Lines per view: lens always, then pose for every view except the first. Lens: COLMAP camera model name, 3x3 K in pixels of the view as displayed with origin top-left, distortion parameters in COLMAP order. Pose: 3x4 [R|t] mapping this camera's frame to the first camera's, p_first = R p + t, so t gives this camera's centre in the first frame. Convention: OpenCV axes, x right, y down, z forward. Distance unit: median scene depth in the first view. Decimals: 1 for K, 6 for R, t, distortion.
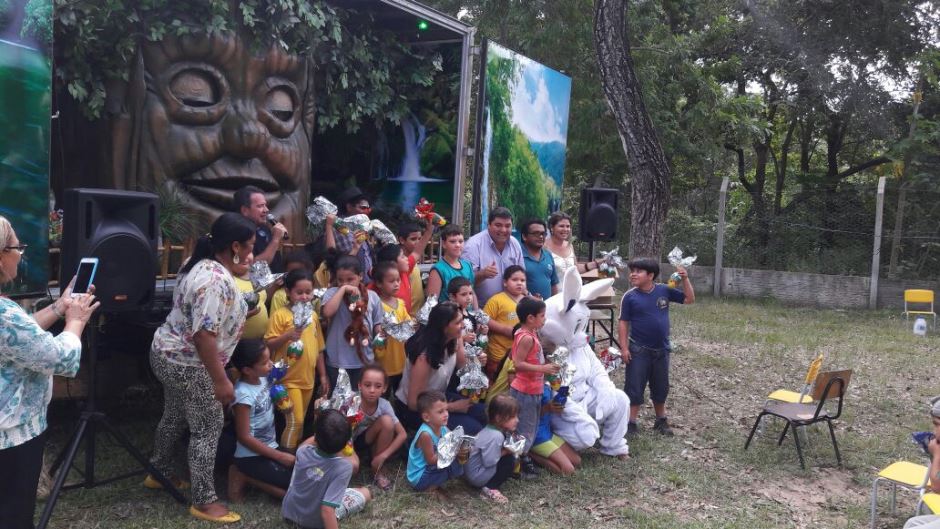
lens RADIAL K [[774.5, 0, 470.0], [0, 774.5, 264.5], [0, 0, 1]] dist [0.160773, -0.369866]
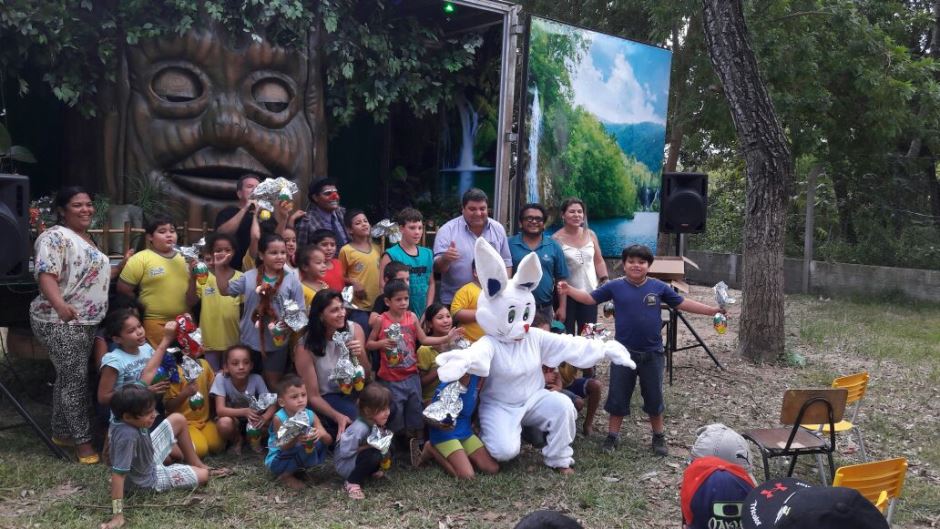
lens RADIAL K [[774.5, 0, 470.0], [0, 774.5, 264.5], [0, 0, 1]] dist [0.160773, -0.369866]
pose [[0.928269, 0.015824, -0.371572, 0.354198], [-0.017588, 0.999844, -0.001358, 0.014440], [0.371493, 0.007796, 0.928403, 0.118220]]
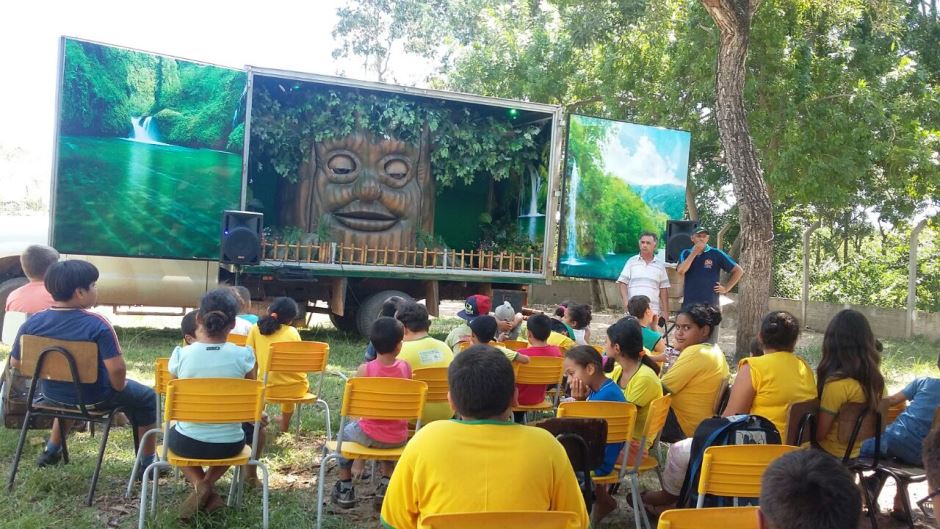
lens RADIAL K [[876.7, 0, 488.0], [0, 876.7, 252.2], [0, 0, 1]] dist [0.119996, -0.293013]
pose [[0.821590, 0.000515, -0.570079, 0.914699], [-0.057075, 0.995050, -0.081356, 0.107328], [0.567215, 0.099379, 0.817552, -0.393064]]
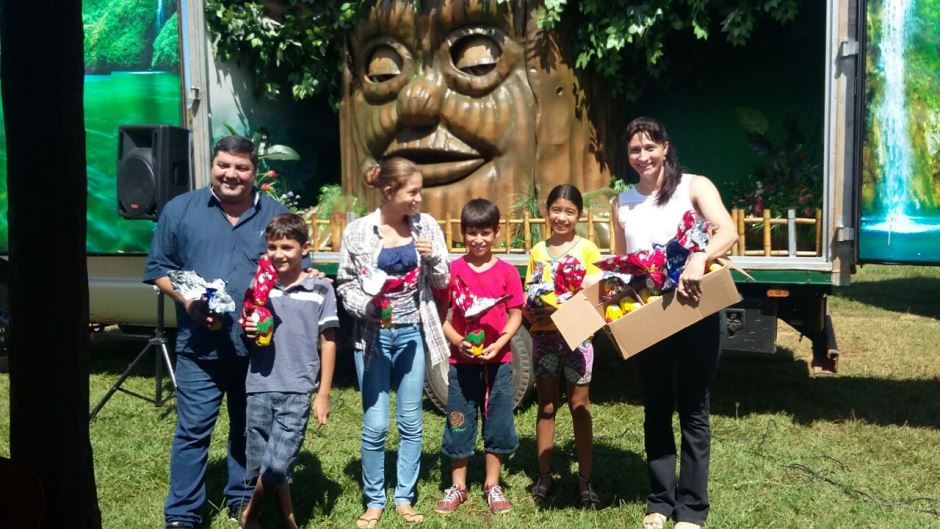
lens RADIAL K [[876.7, 0, 488.0], [0, 876.7, 252.2], [0, 0, 1]] dist [0.119996, -0.293013]
pose [[0.222578, 0.012495, -0.974835, 0.622490], [-0.040727, 0.999164, 0.003508, 0.002265], [0.974064, 0.038921, 0.222901, 0.728160]]
